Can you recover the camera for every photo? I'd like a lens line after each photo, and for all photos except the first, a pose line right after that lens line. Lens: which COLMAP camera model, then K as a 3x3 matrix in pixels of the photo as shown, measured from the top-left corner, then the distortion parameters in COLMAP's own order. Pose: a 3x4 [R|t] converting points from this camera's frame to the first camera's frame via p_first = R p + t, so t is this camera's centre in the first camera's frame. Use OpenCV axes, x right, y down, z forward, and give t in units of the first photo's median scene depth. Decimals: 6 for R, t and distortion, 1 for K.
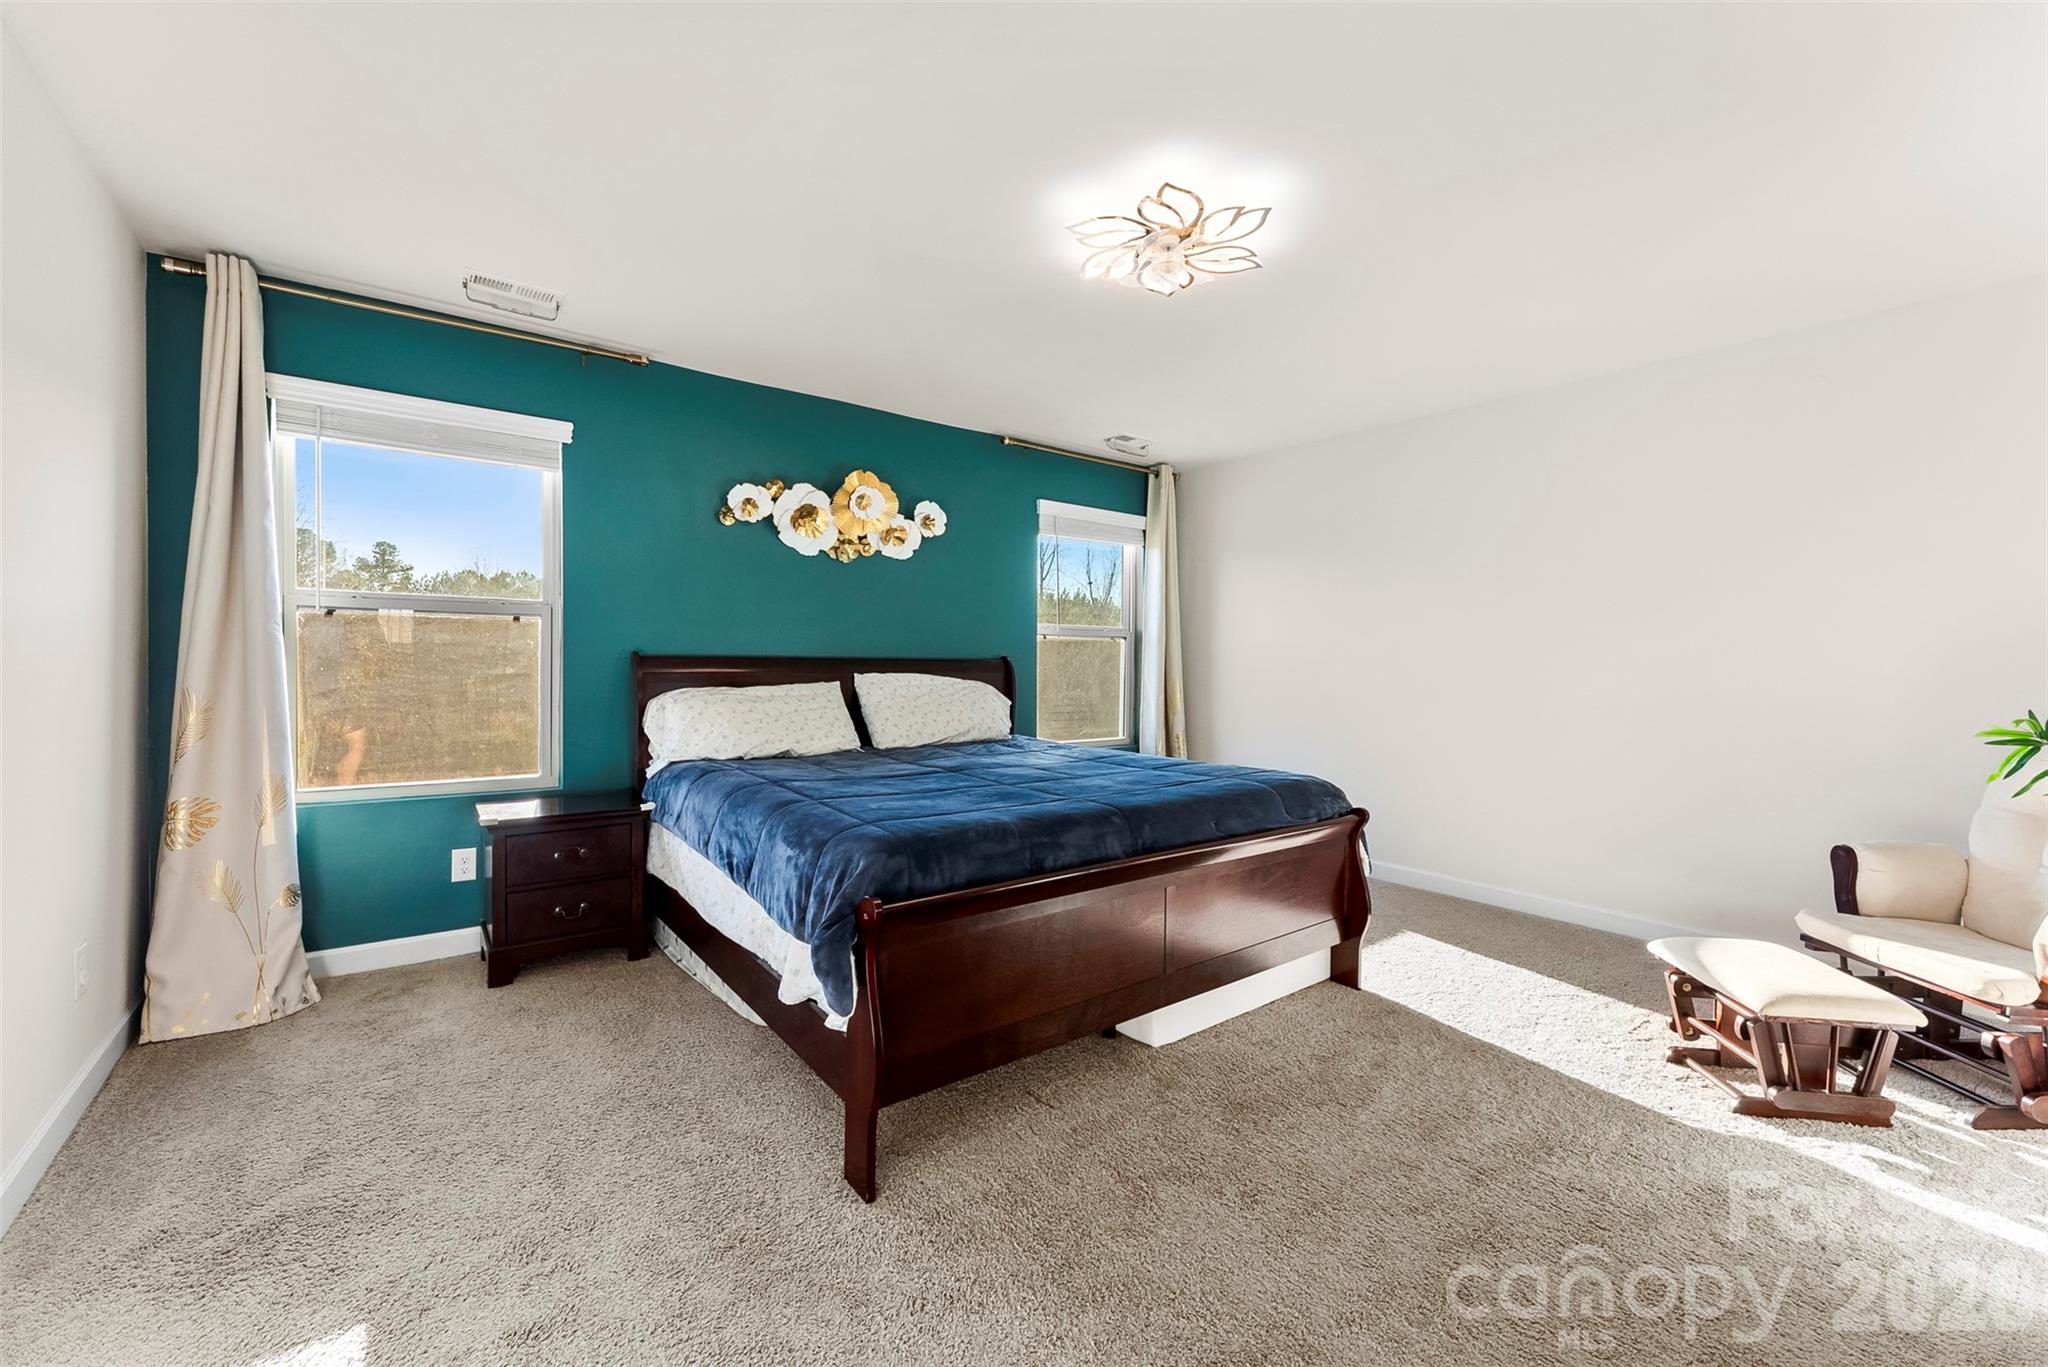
lens RADIAL K [[831.3, 0, 1019.3], [0, 831.3, 680.9], [0, 0, 1]] dist [-0.001535, -0.000183]
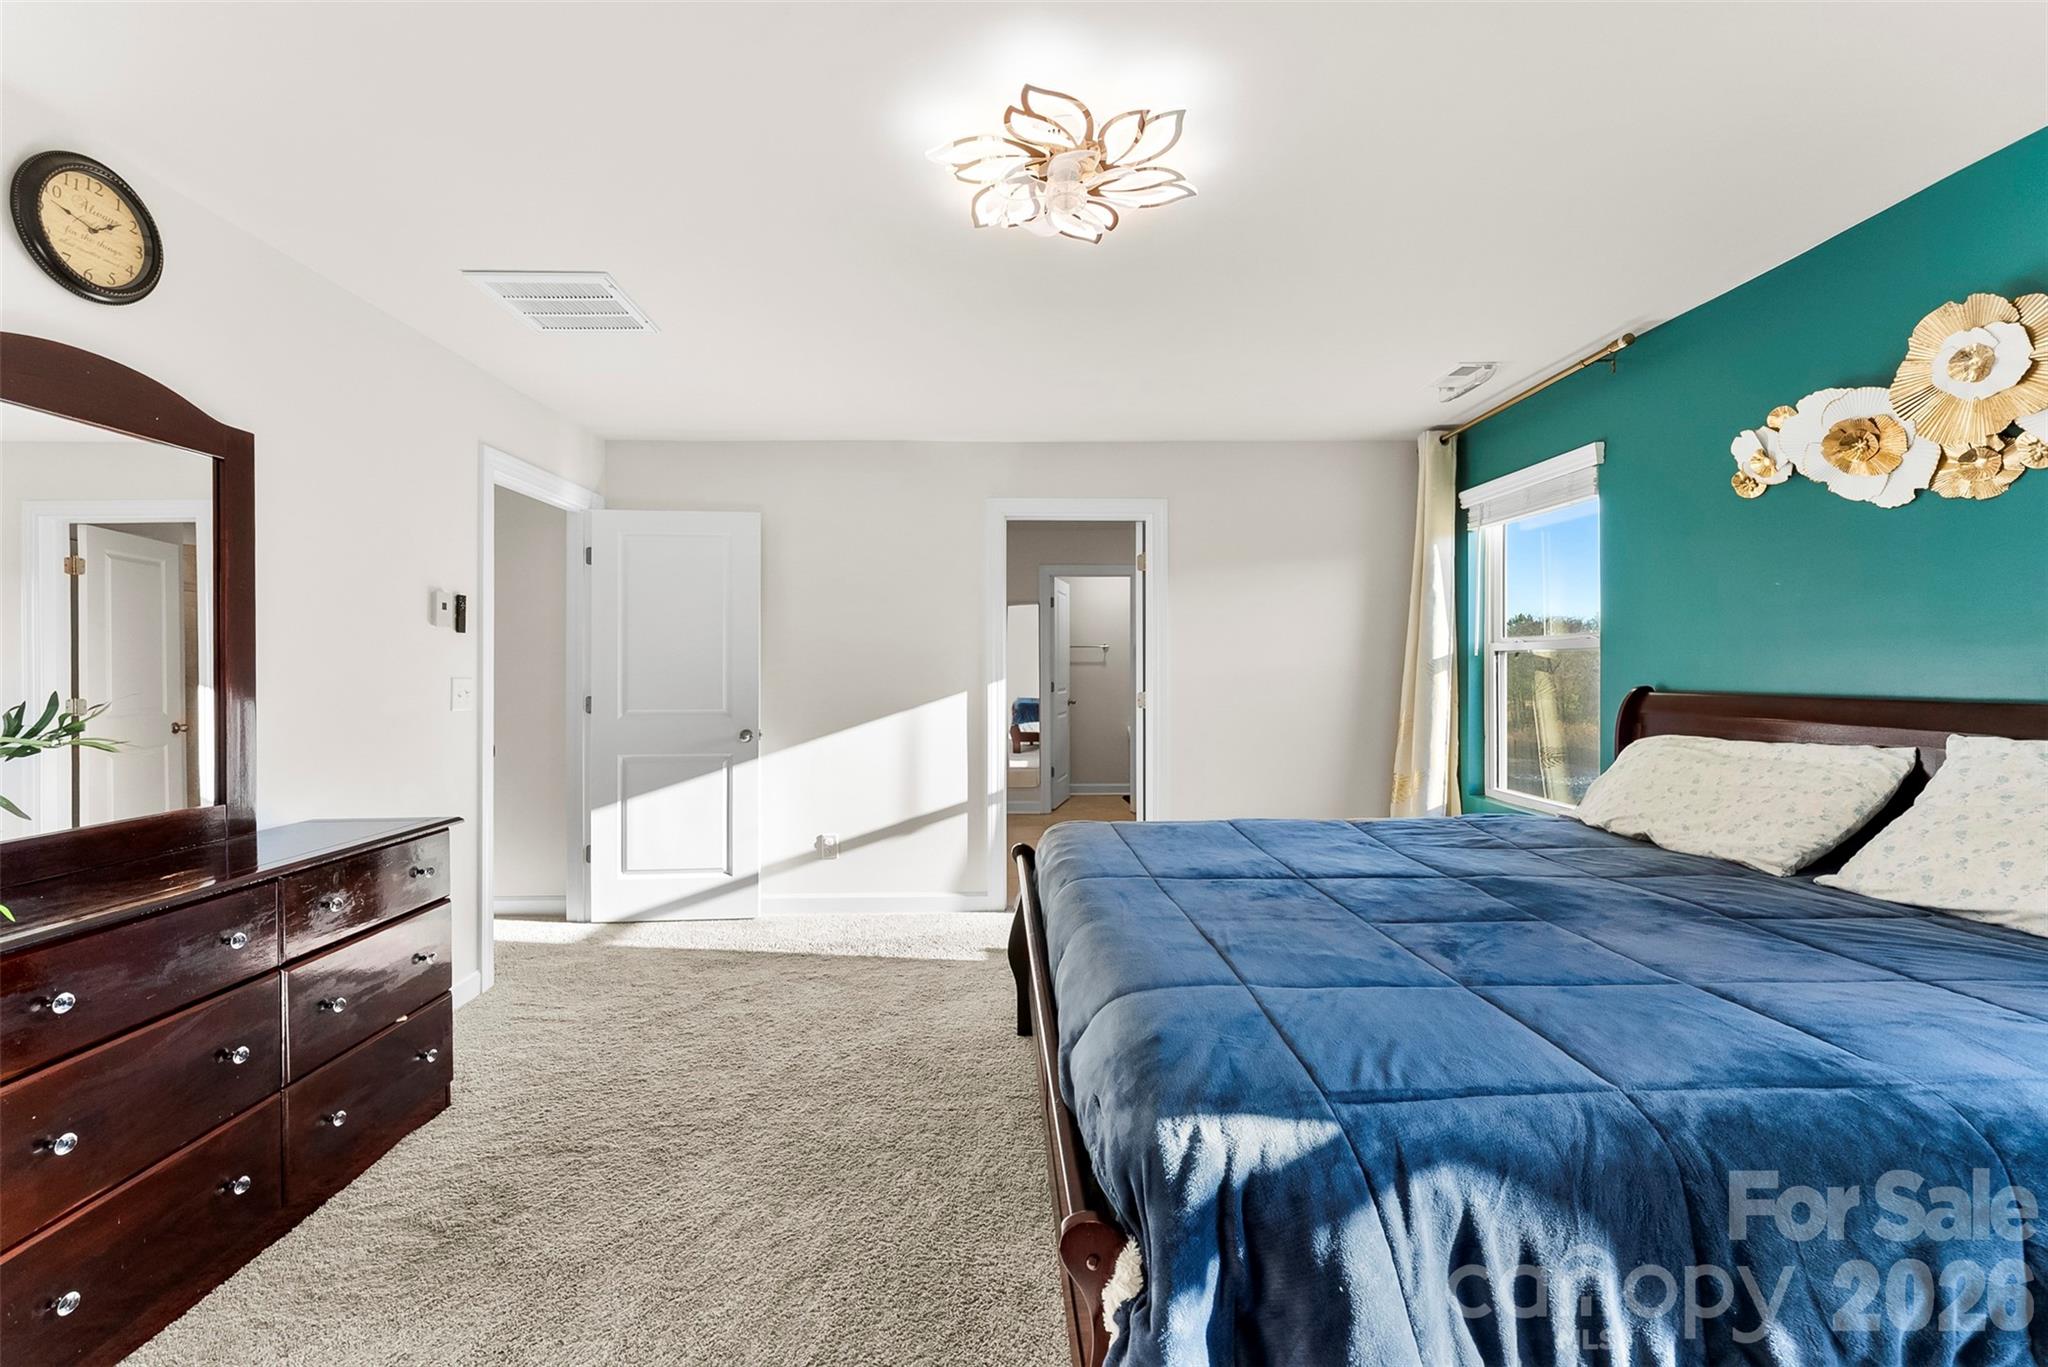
lens RADIAL K [[831.3, 0, 1019.3], [0, 831.3, 680.9], [0, 0, 1]] dist [-0.001535, -0.000183]
pose [[-0.587147, -0.000111, -0.809480, 0.590281], [-0.018138, 0.999751, 0.013019, -0.043538], [0.809277, 0.022326, -0.587003, 1.023123]]
